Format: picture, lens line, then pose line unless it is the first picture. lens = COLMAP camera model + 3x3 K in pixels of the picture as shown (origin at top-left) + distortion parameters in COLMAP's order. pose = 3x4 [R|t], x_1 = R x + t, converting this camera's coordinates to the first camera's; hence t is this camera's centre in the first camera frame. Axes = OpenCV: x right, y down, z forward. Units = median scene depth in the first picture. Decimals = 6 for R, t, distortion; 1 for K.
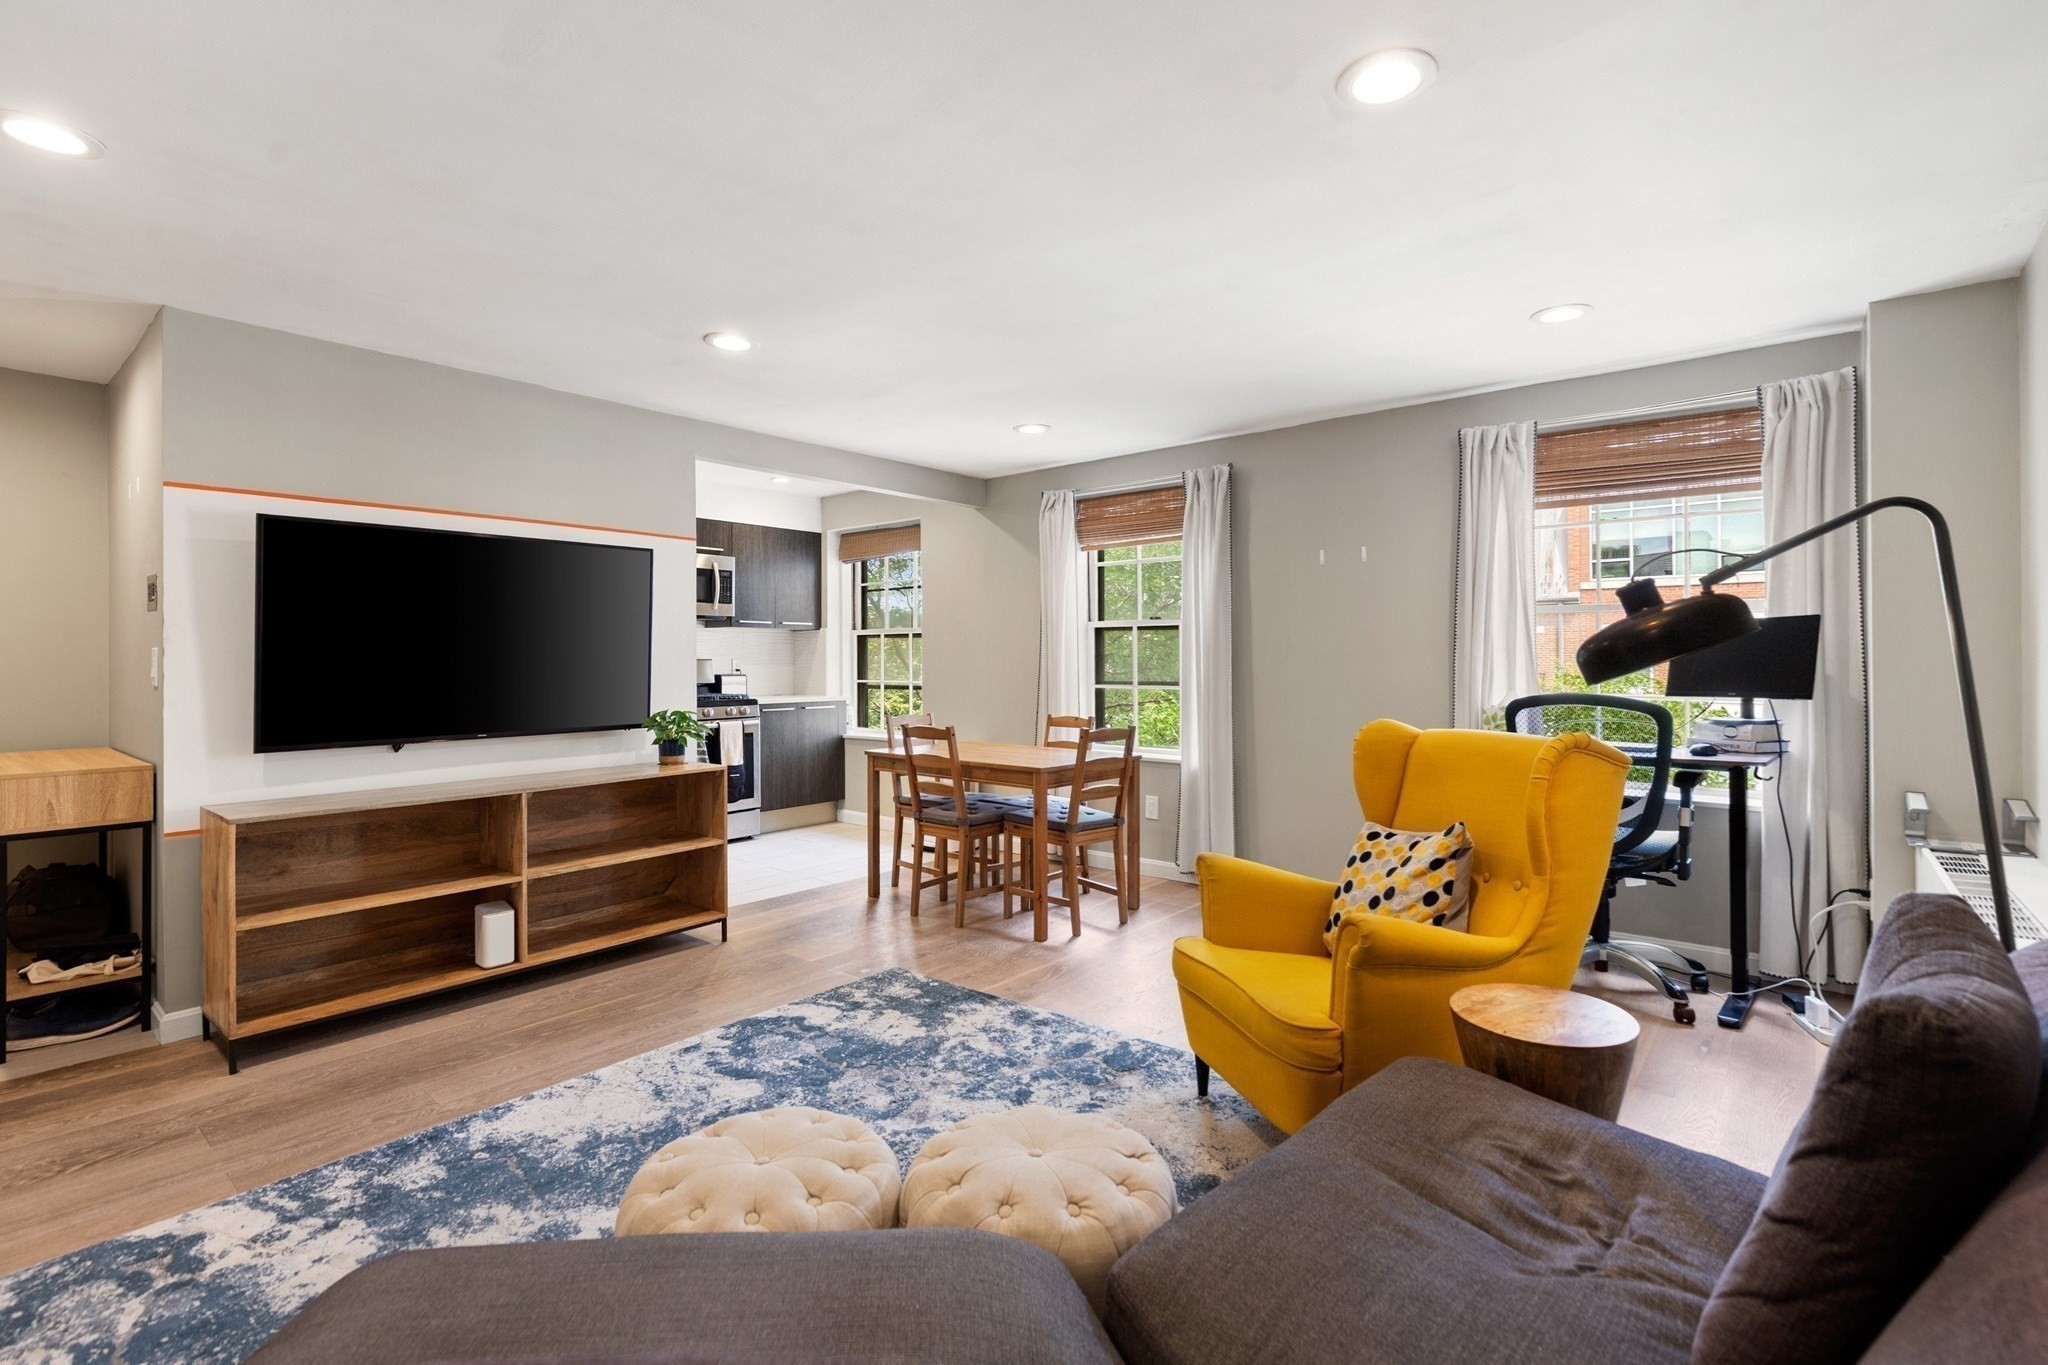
lens RADIAL K [[942.3, 0, 1029.1], [0, 942.3, 644.6], [0, 0, 1]] dist [0.006023, -0.000788]
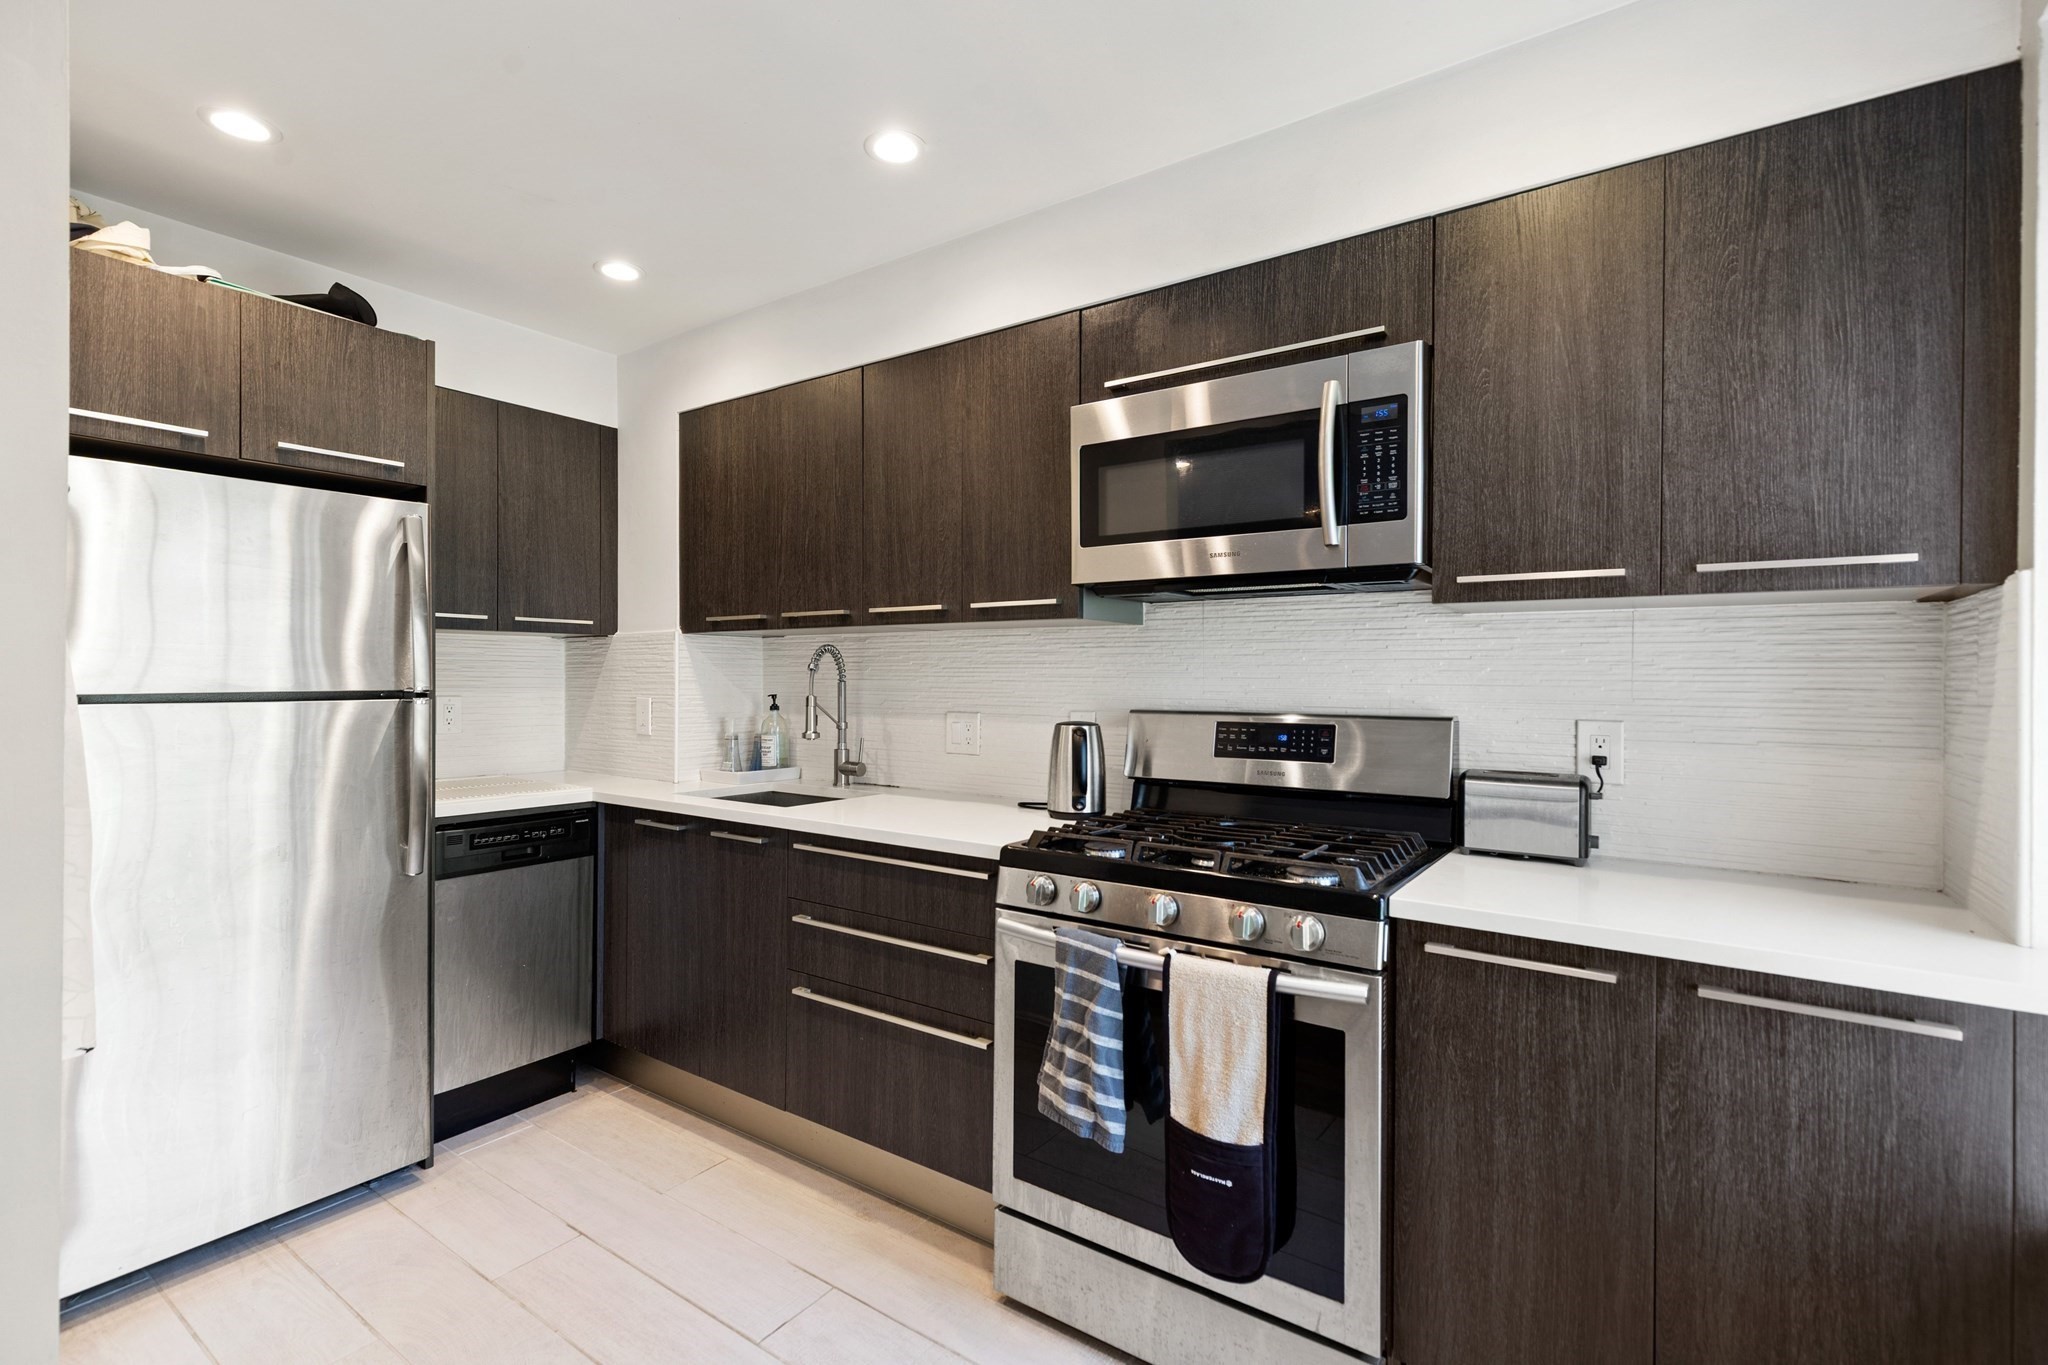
lens RADIAL K [[929.2, 0, 1021.8], [0, 929.2, 679.0], [0, 0, 1]] dist [0.005769, -0.000059]
pose [[0.085556, 0.004908, -0.996321, -0.088033], [0.010230, 0.999931, 0.005805, 0.000740], [0.996281, -0.010689, 0.085500, 1.290868]]
